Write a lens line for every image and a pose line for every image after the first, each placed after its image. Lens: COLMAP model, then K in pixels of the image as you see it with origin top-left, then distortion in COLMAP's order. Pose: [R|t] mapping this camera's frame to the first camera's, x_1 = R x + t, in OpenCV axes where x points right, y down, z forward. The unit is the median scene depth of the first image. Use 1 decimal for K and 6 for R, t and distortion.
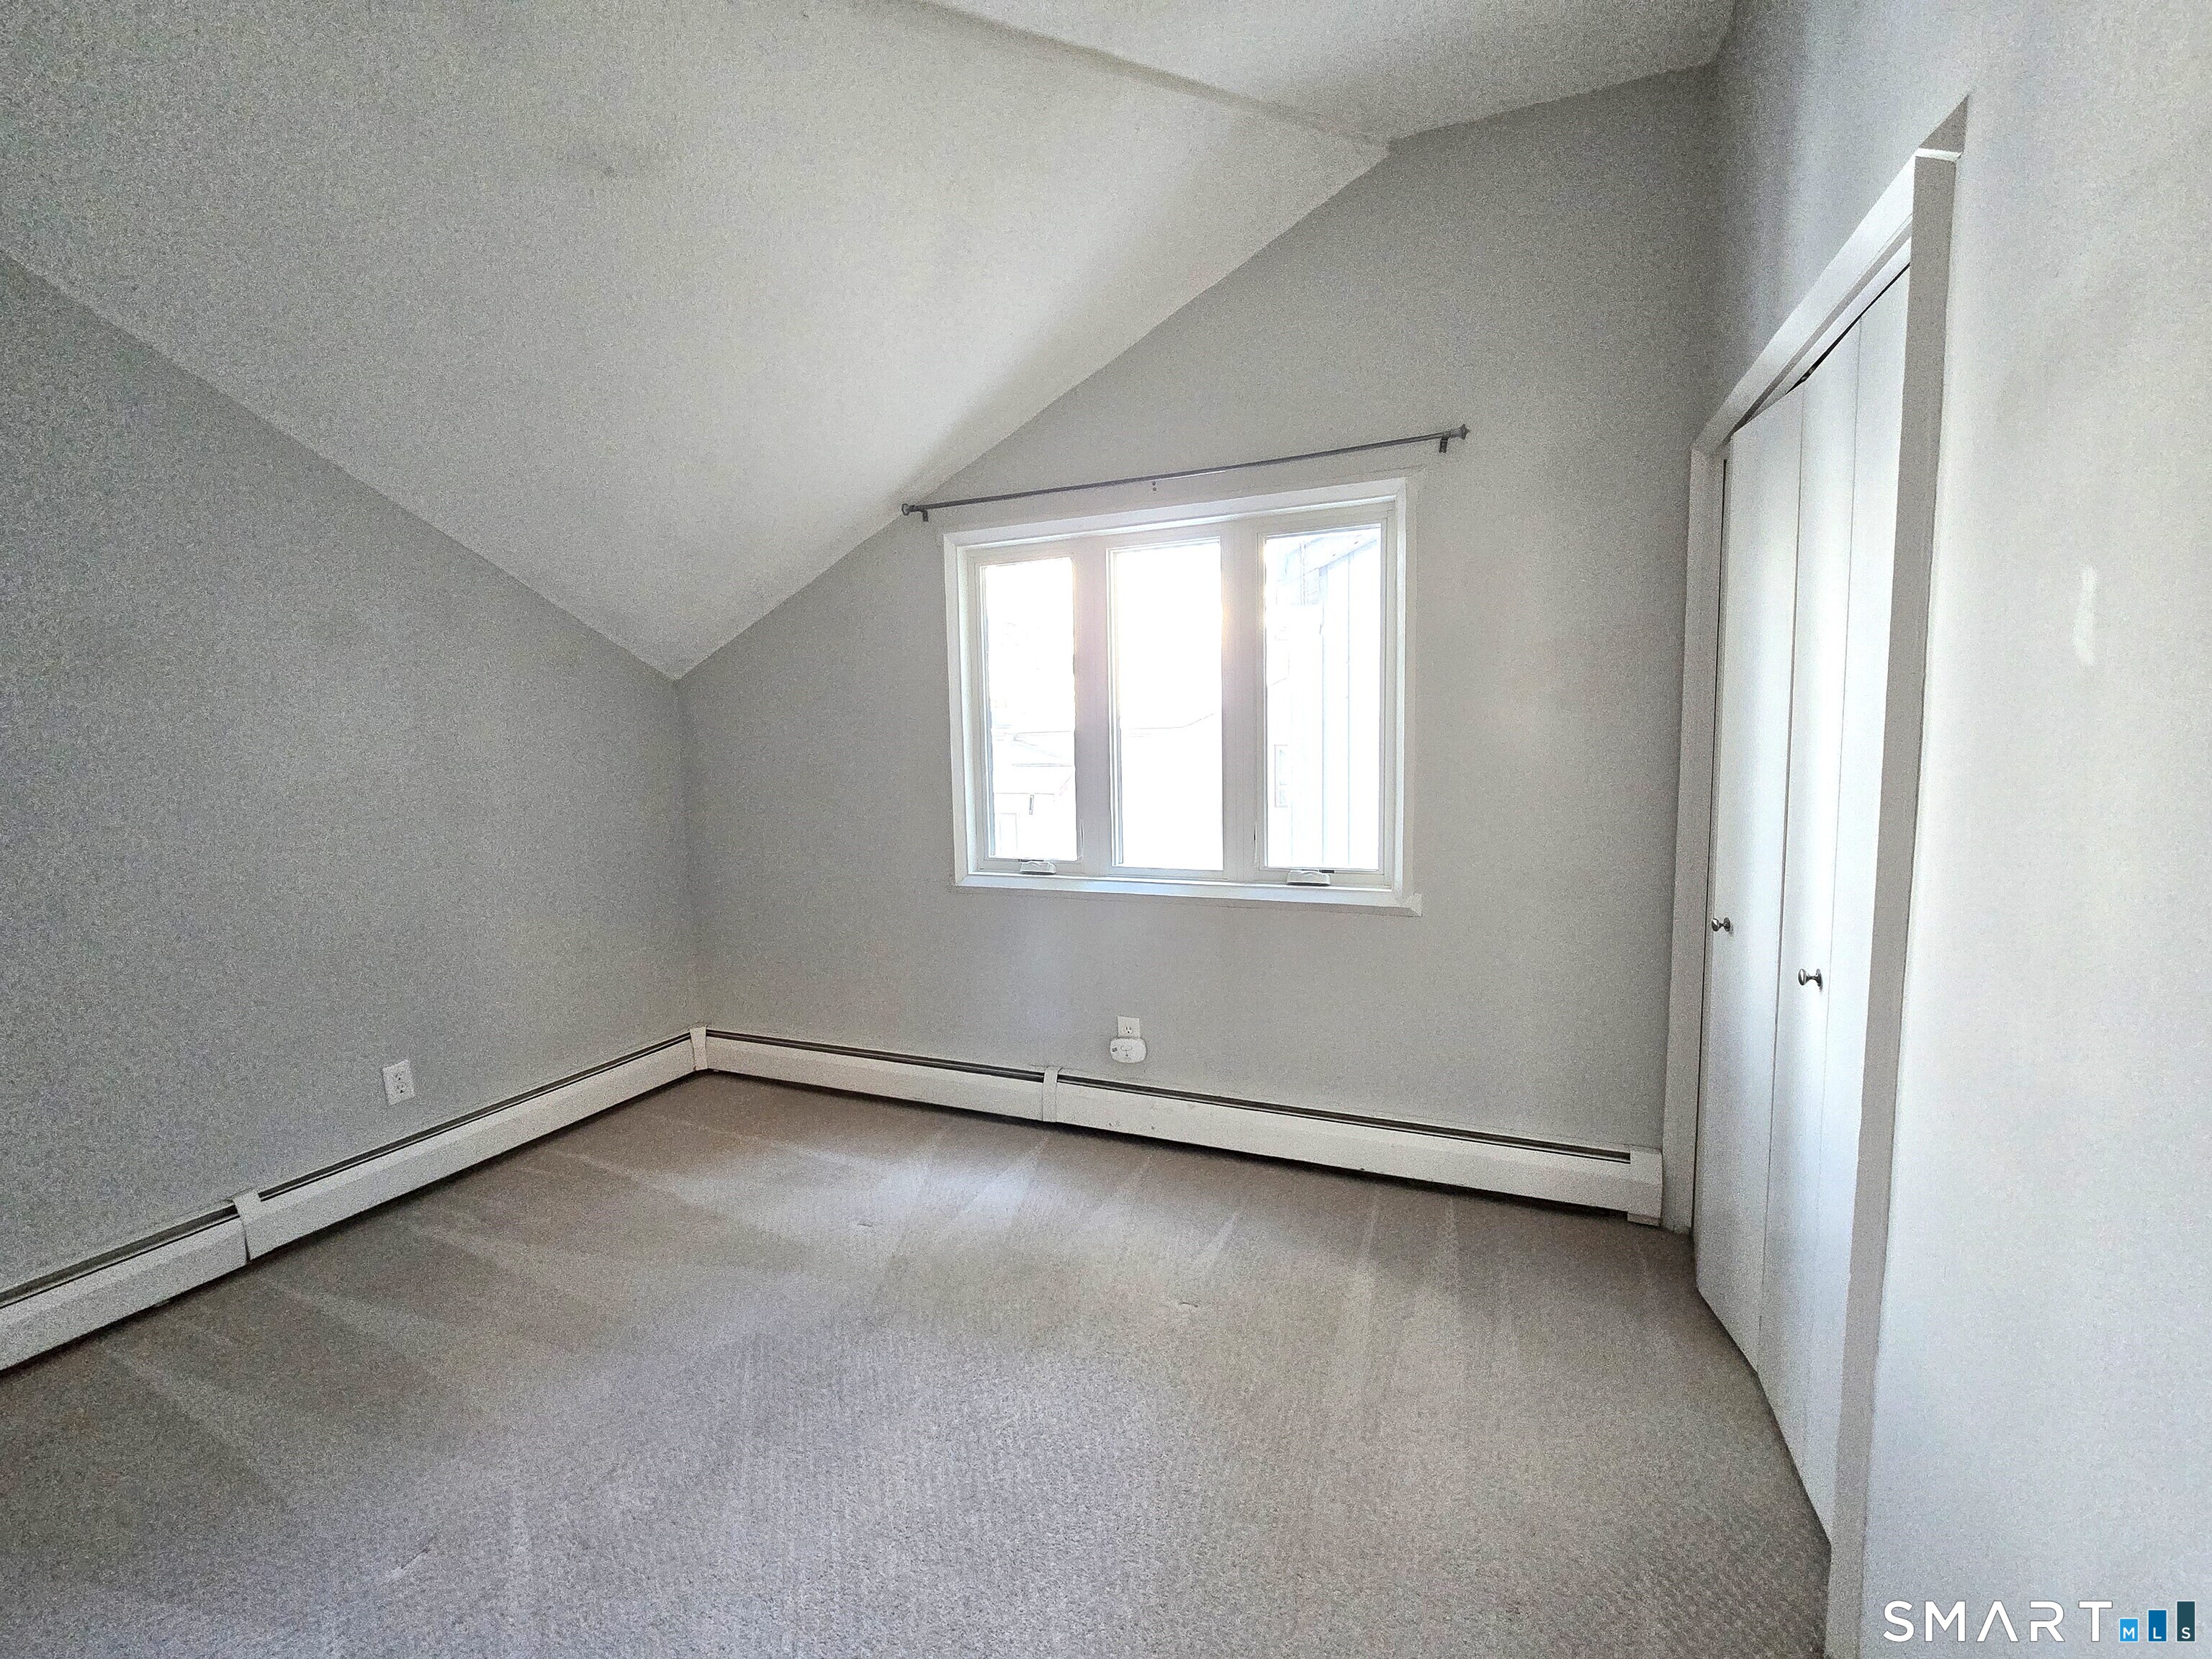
lens RADIAL K [[910.0, 0, 1100.1], [0, 910.0, 830.1], [0, 0, 1]] dist [-0.000500, 0.000060]
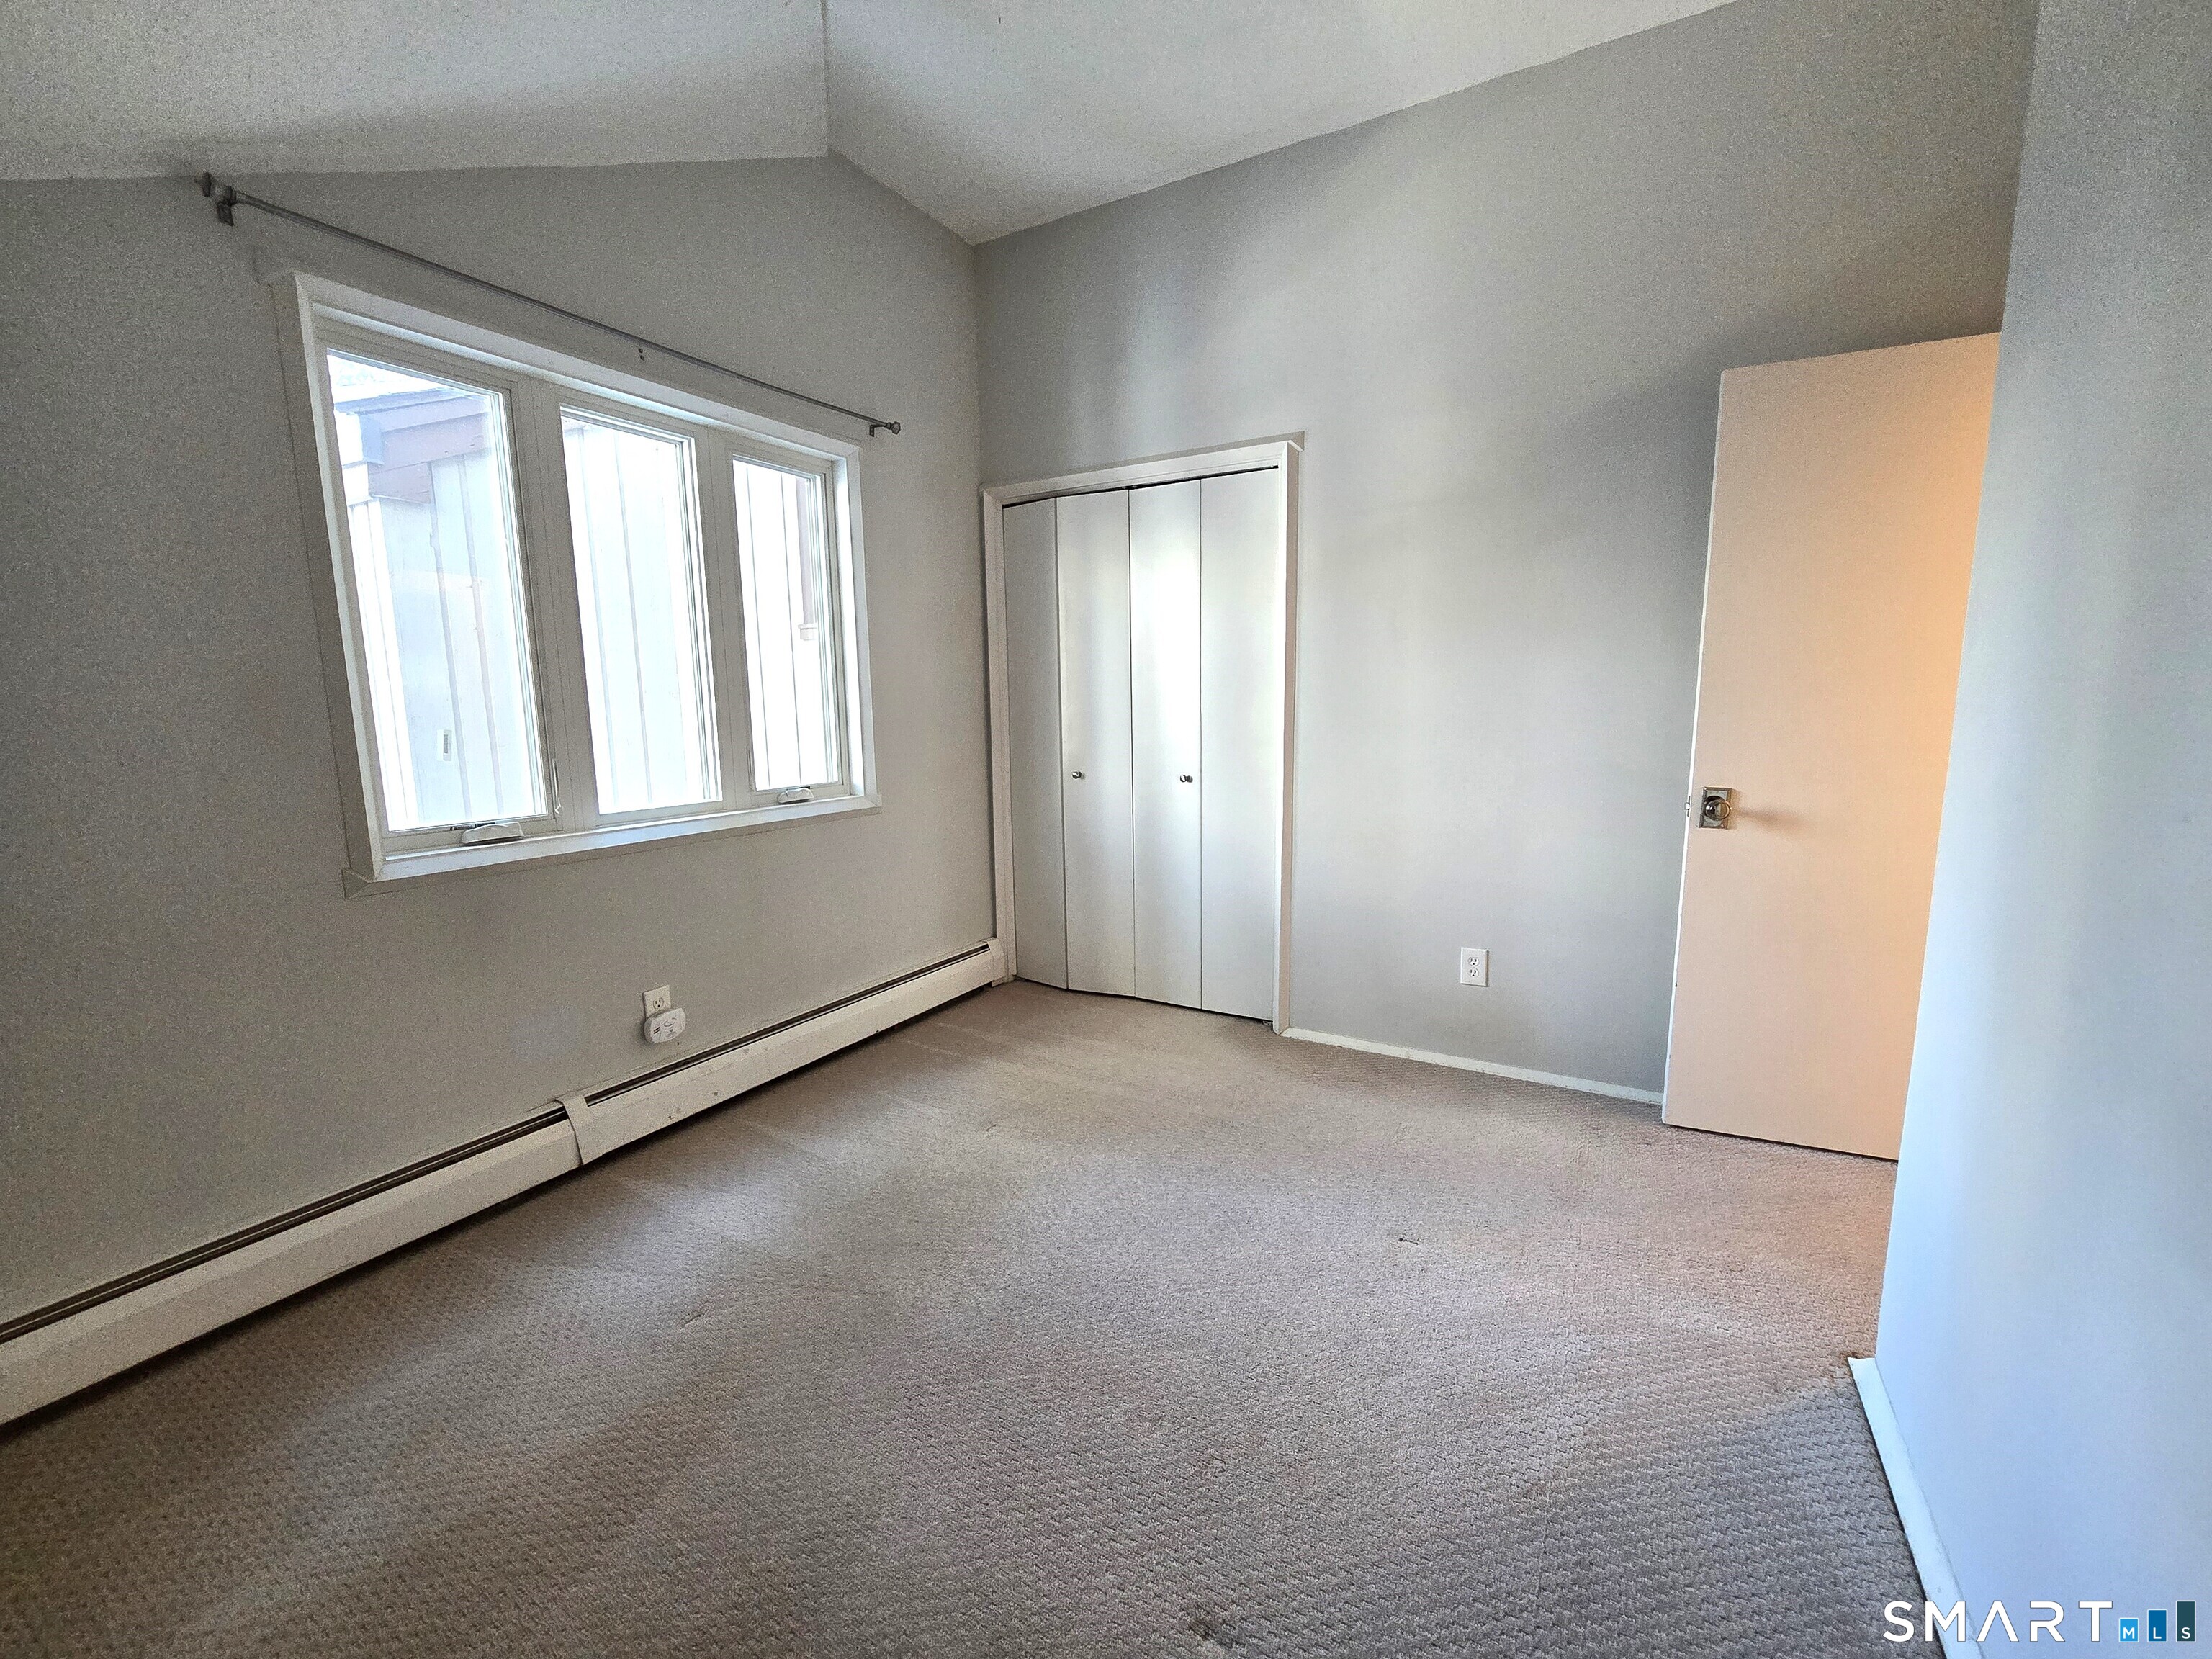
lens RADIAL K [[910.0, 0, 1108.6], [0, 910.0, 826.8], [0, 0, 1]] dist [-0.000500, 0.000060]
pose [[0.132764, -0.121827, 0.983632, -0.766247], [0.104782, 0.988581, 0.108297, 0.011674], [-0.985593, 0.088688, 0.144014, 0.484760]]
